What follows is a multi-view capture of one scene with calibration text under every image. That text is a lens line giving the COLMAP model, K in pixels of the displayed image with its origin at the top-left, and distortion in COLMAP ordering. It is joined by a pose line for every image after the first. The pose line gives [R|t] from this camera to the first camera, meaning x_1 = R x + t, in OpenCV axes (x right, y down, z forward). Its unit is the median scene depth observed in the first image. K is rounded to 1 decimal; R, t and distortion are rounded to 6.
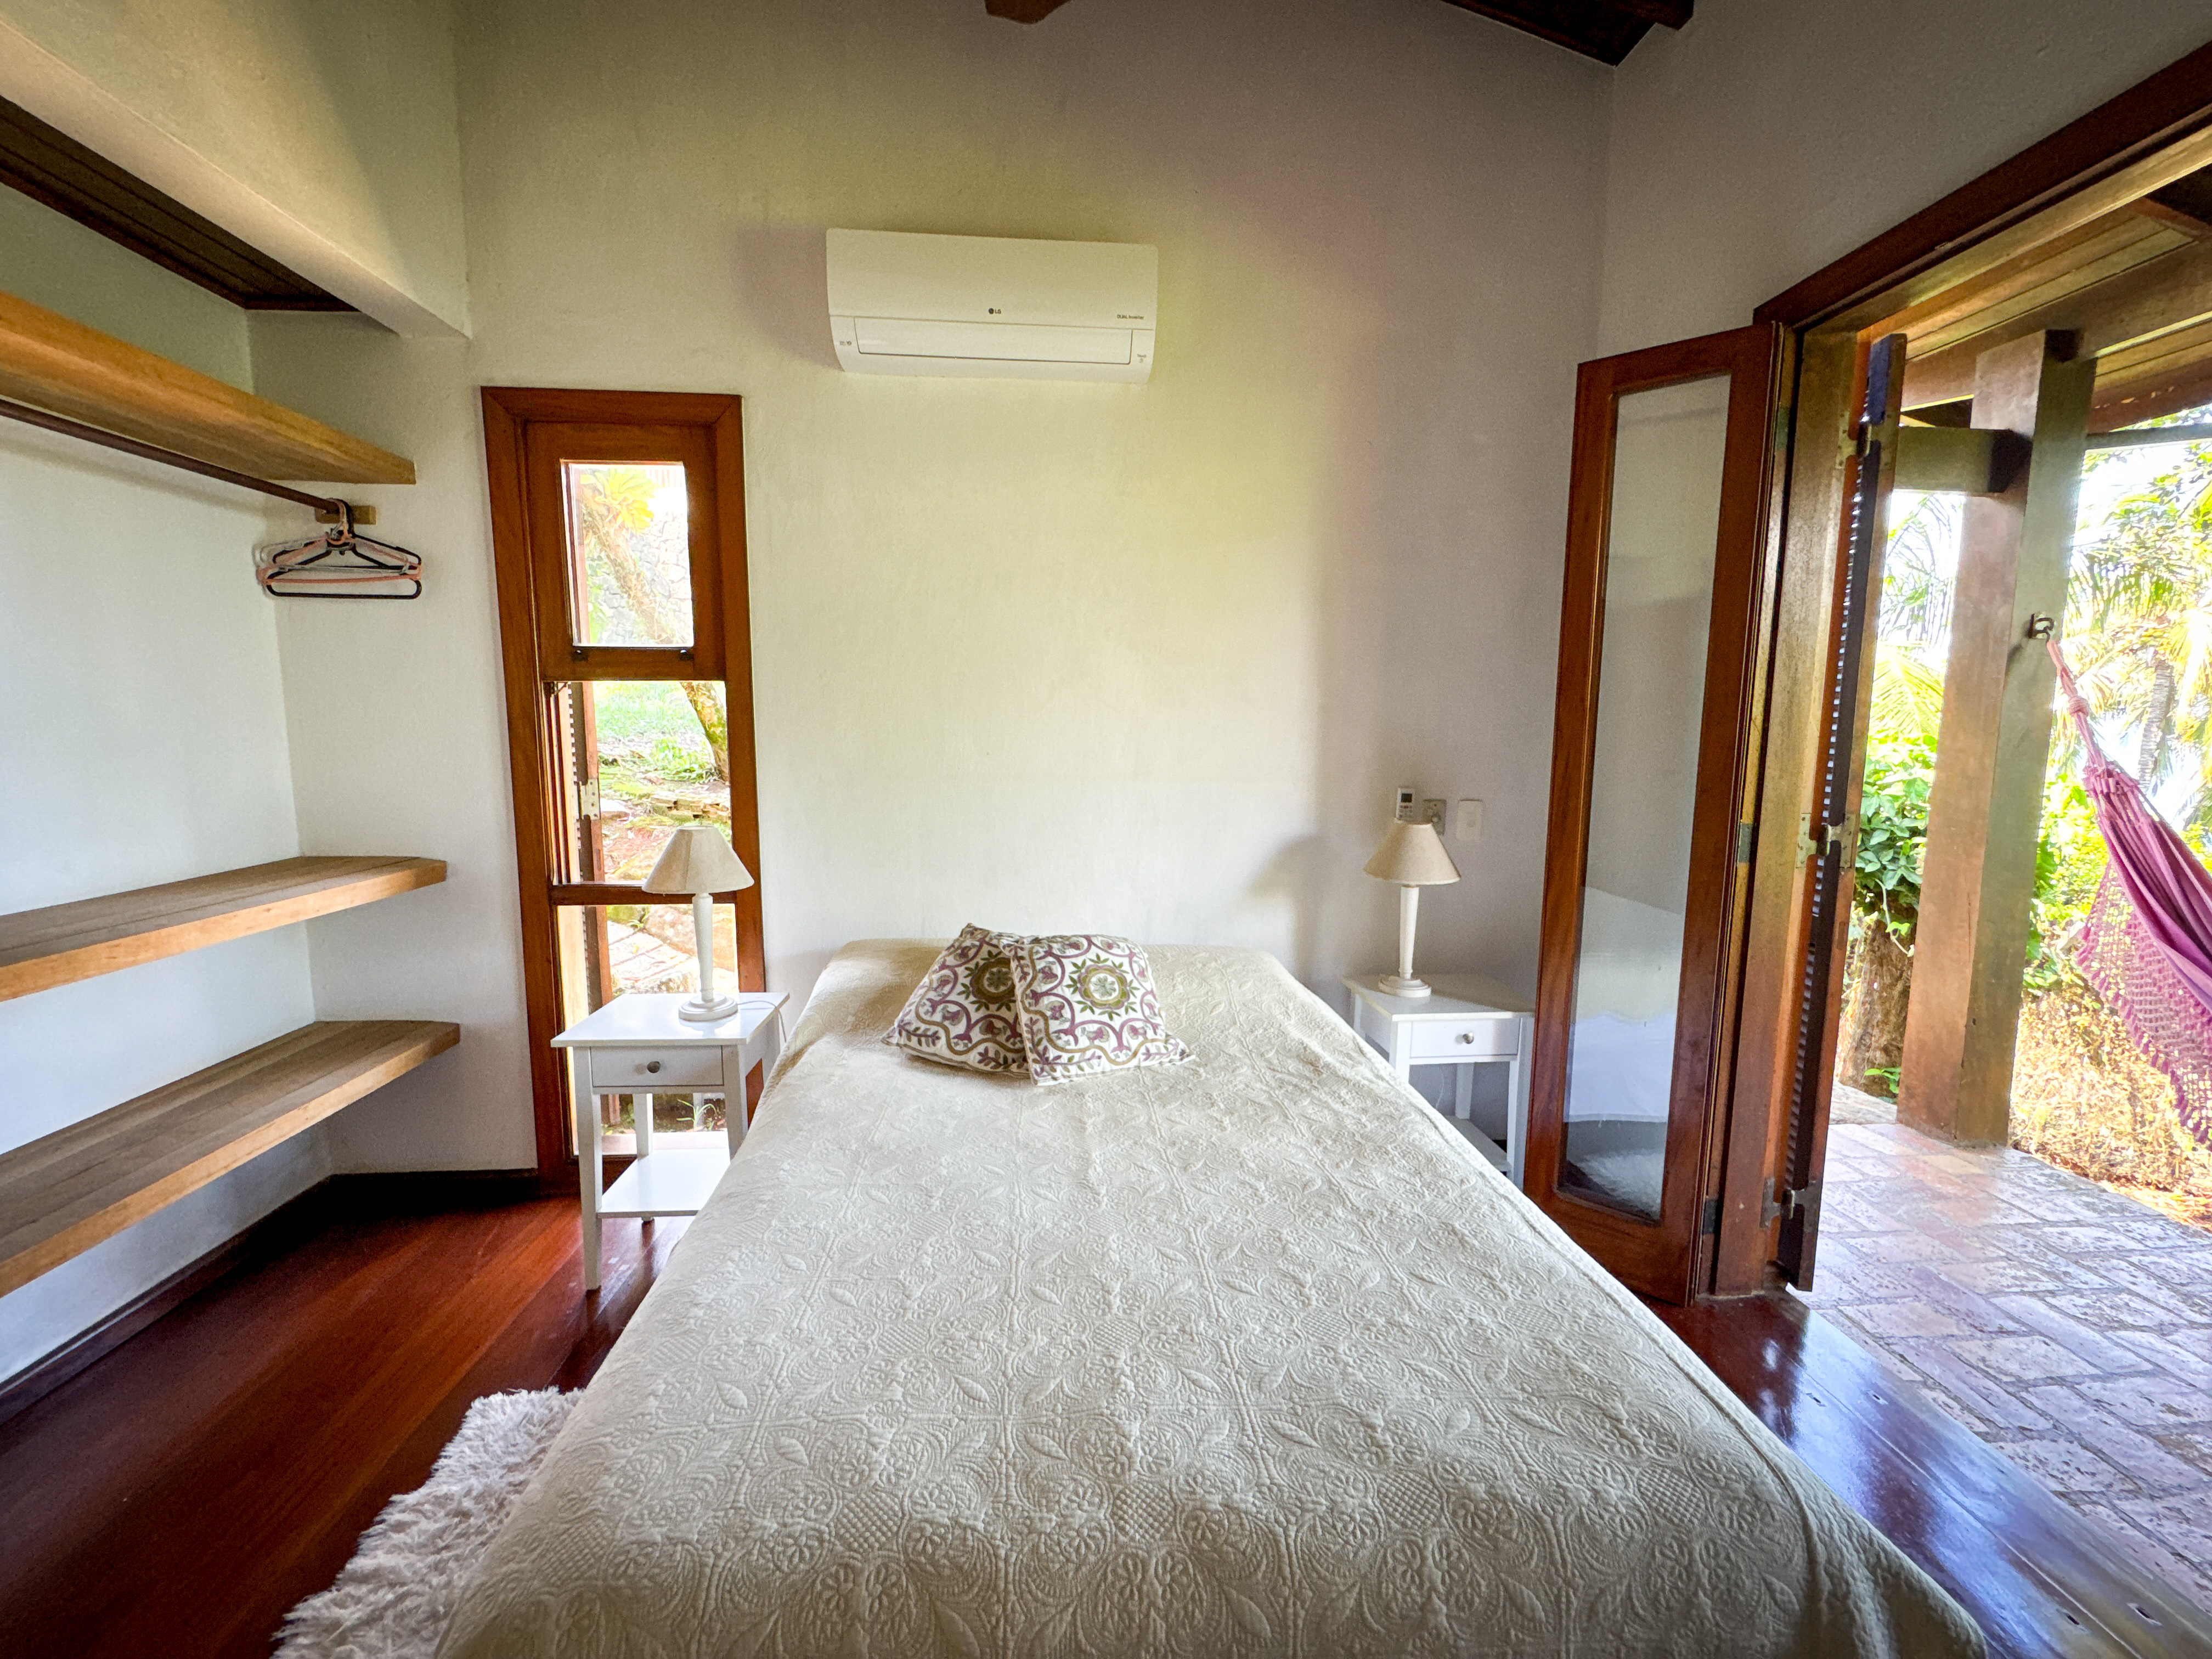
lens RADIAL K [[879.6, 0, 1107.1], [0, 879.6, 827.7], [0, 0, 1]] dist [-0.004194, 0.000257]
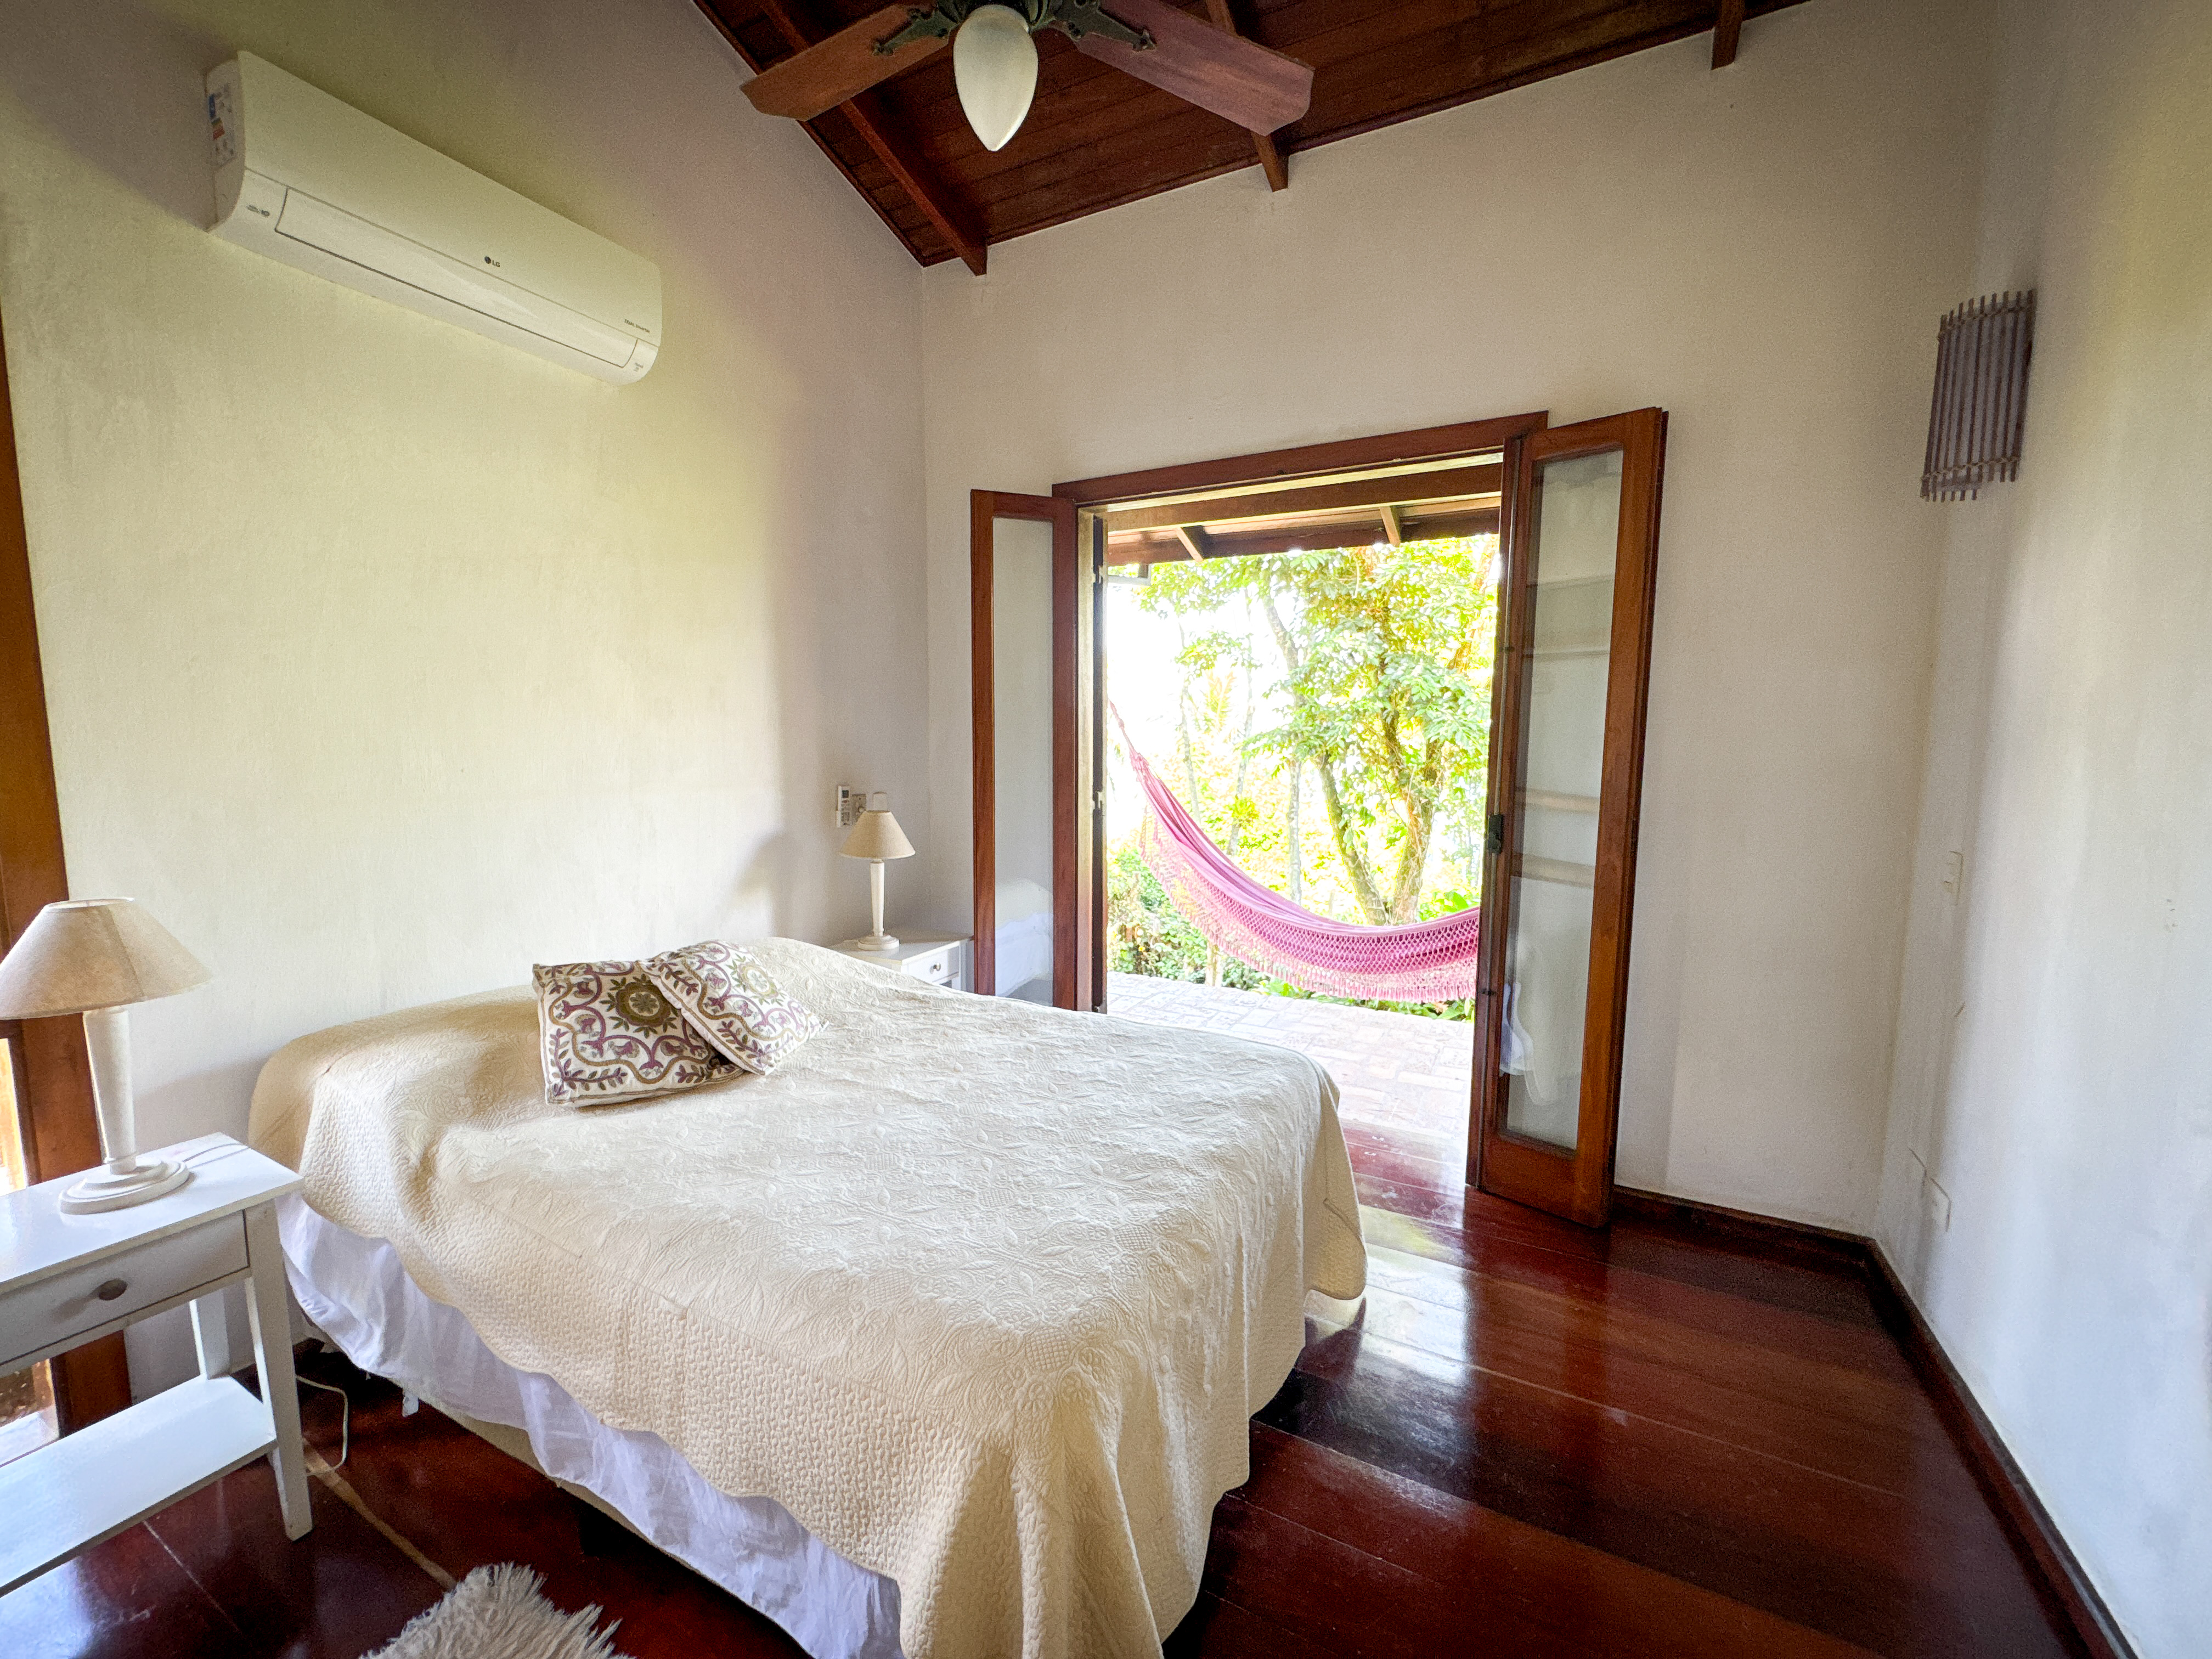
lens RADIAL K [[879.6, 0, 1102.8], [0, 879.6, 827.8], [0, 0, 1]] dist [-0.004194, 0.000257]
pose [[0.528818, -0.092161, 0.843717, -0.666815], [0.096601, 0.994163, 0.048048, -0.014693], [-0.843220, 0.056095, 0.534634, 0.063076]]
